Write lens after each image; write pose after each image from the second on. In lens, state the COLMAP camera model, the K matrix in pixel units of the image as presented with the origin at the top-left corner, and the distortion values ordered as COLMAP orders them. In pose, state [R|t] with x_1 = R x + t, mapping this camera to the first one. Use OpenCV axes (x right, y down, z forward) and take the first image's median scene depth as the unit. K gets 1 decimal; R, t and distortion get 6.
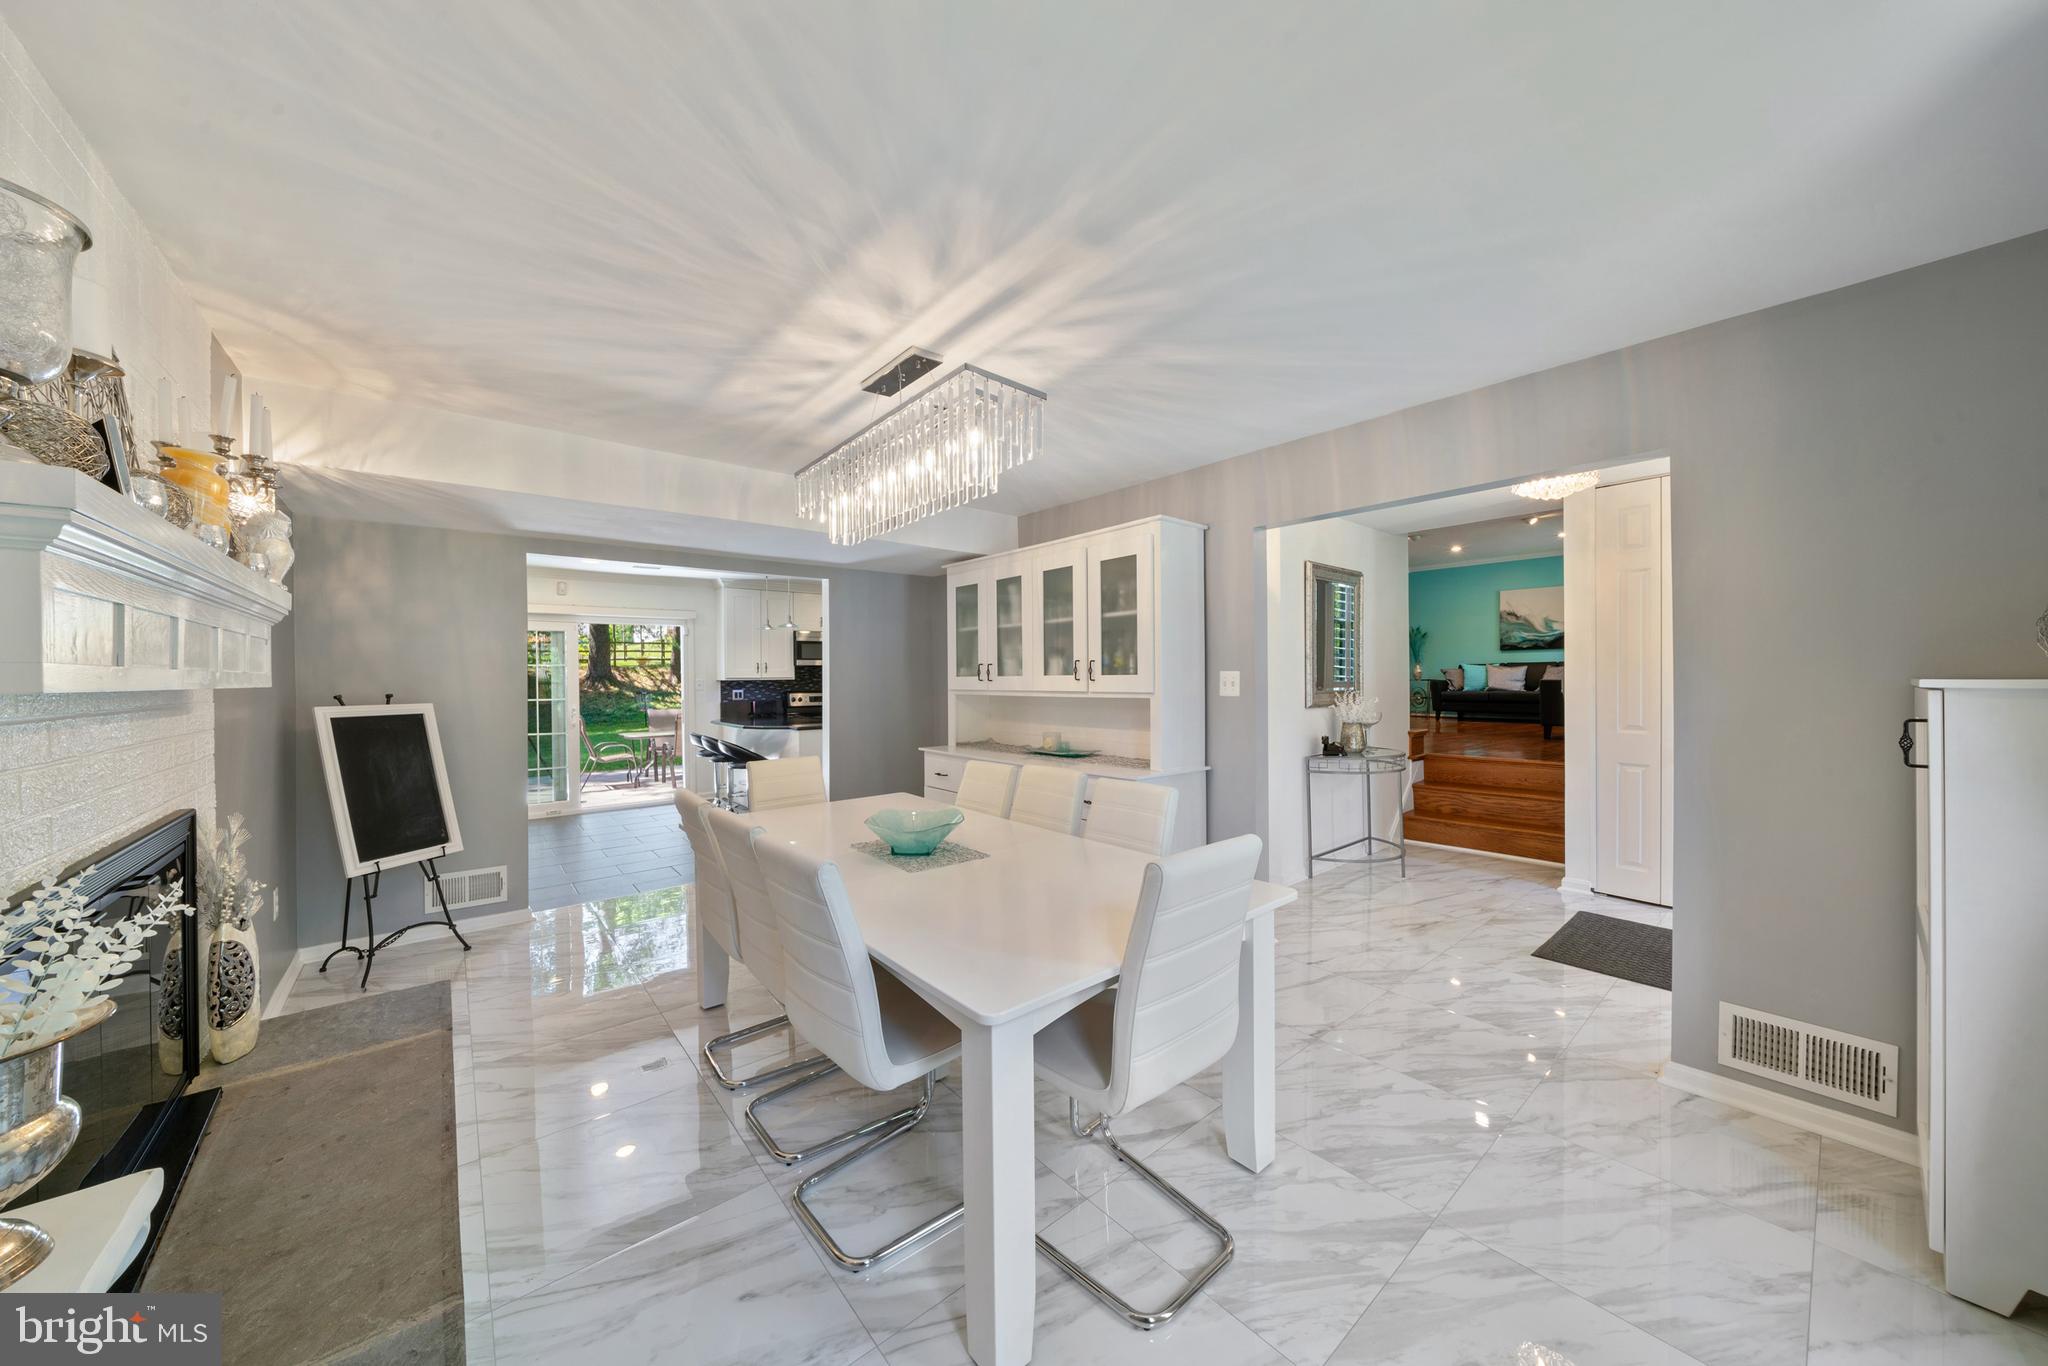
lens RADIAL K [[696.8, 0, 1013.7], [0, 696.8, 681.5], [0, 0, 1]] dist [-0.001689, -0.000189]
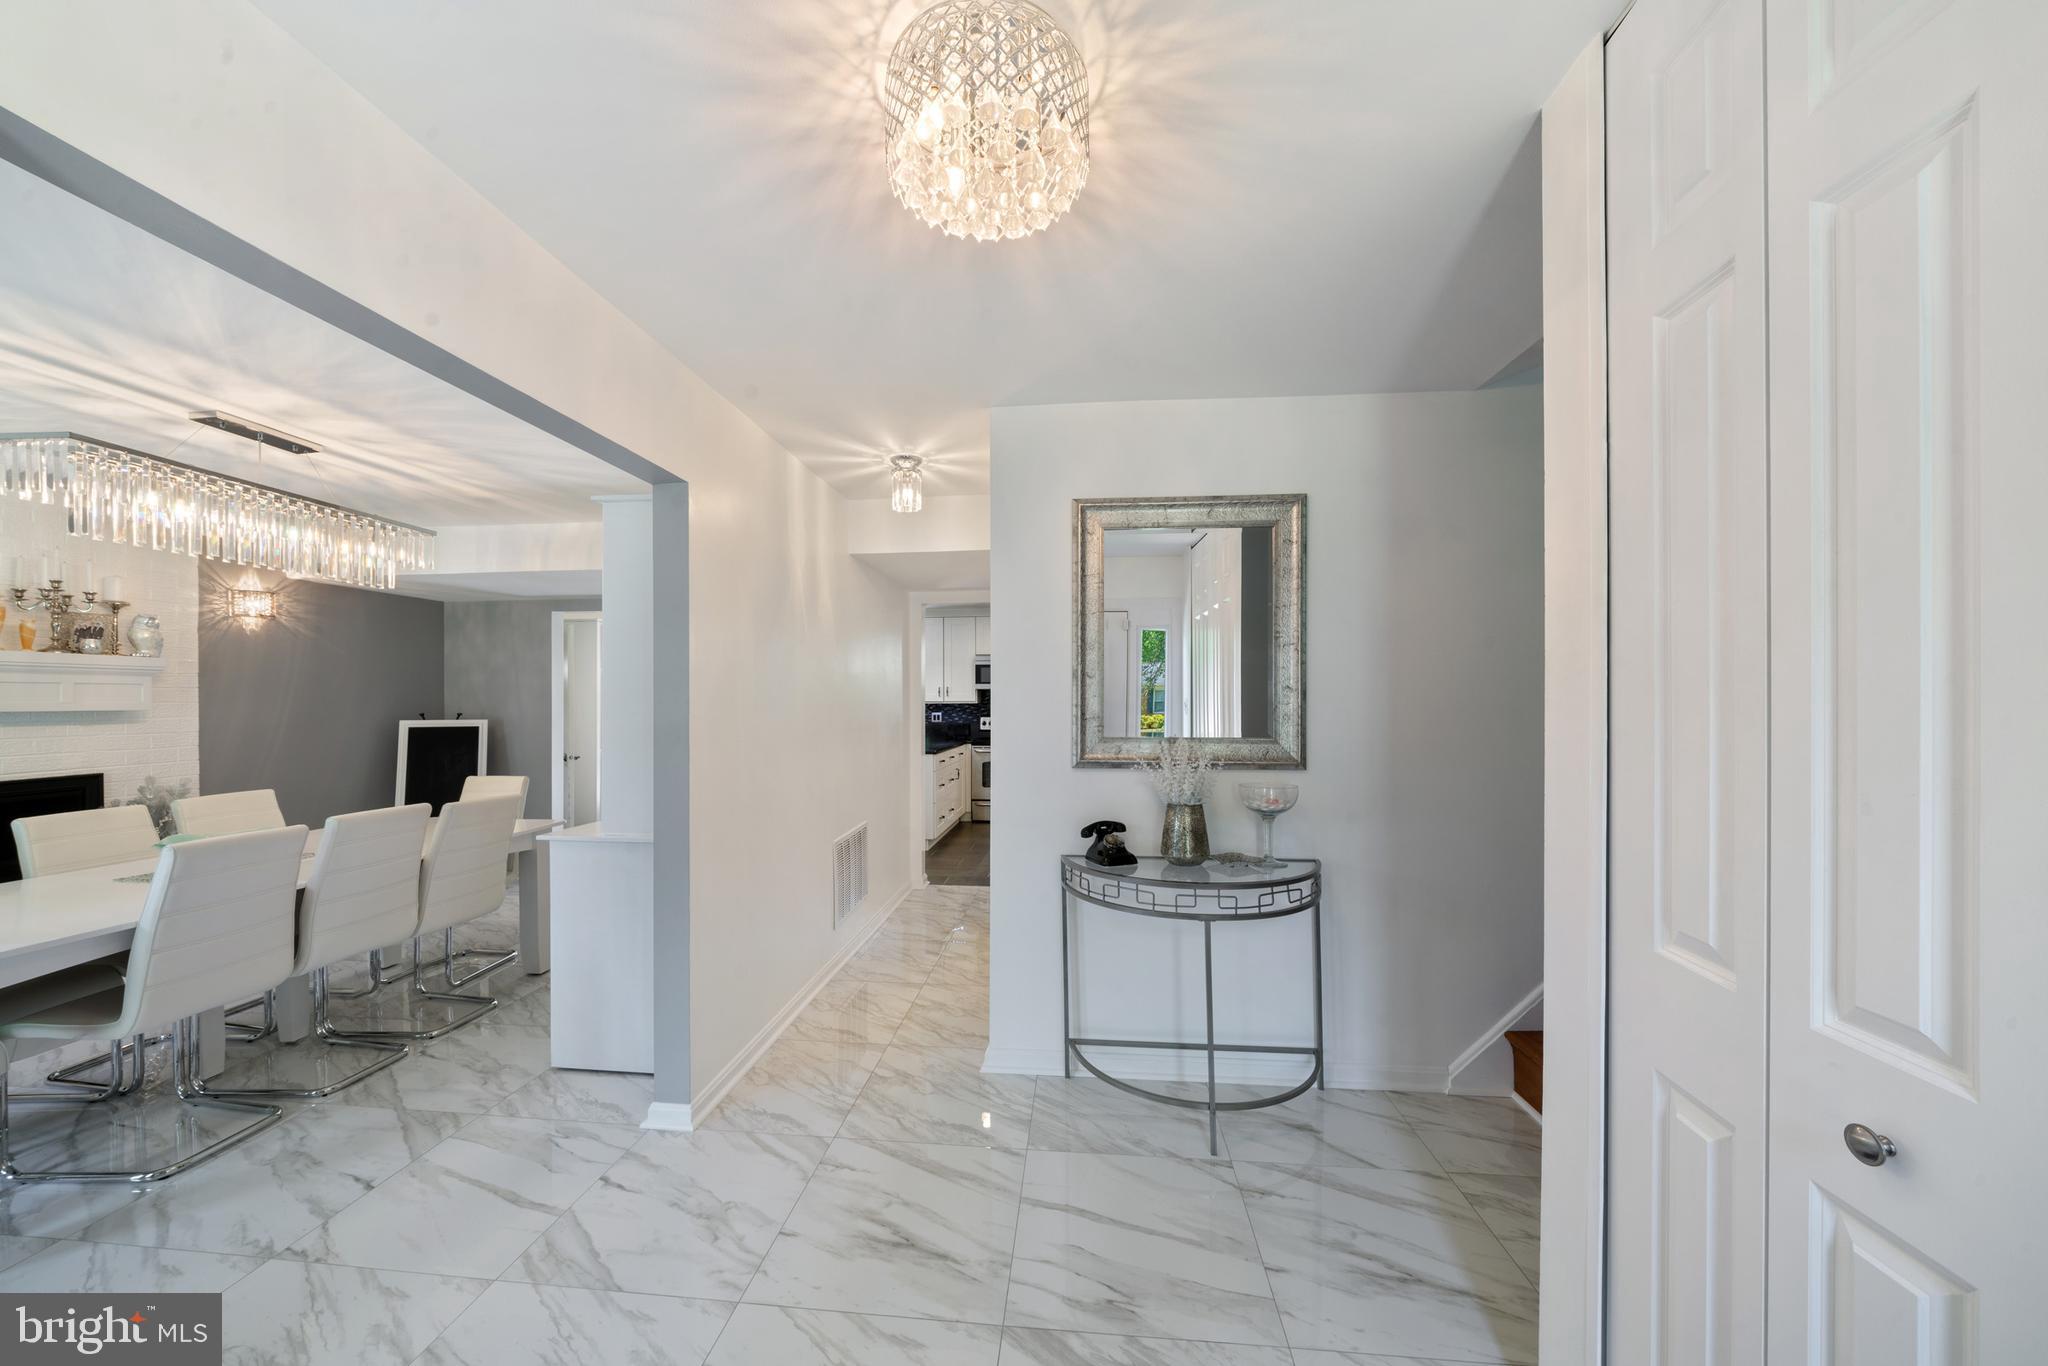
lens RADIAL K [[703.3, 0, 1017.7], [0, 703.3, 694.7], [0, 0, 1]] dist [-0.000143, -0.000036]
pose [[0.703640, 0.001381, -0.710555, 0.945657], [-0.008390, 0.999945, -0.006364, -0.019777], [0.710507, 0.010439, 0.703613, 0.689078]]
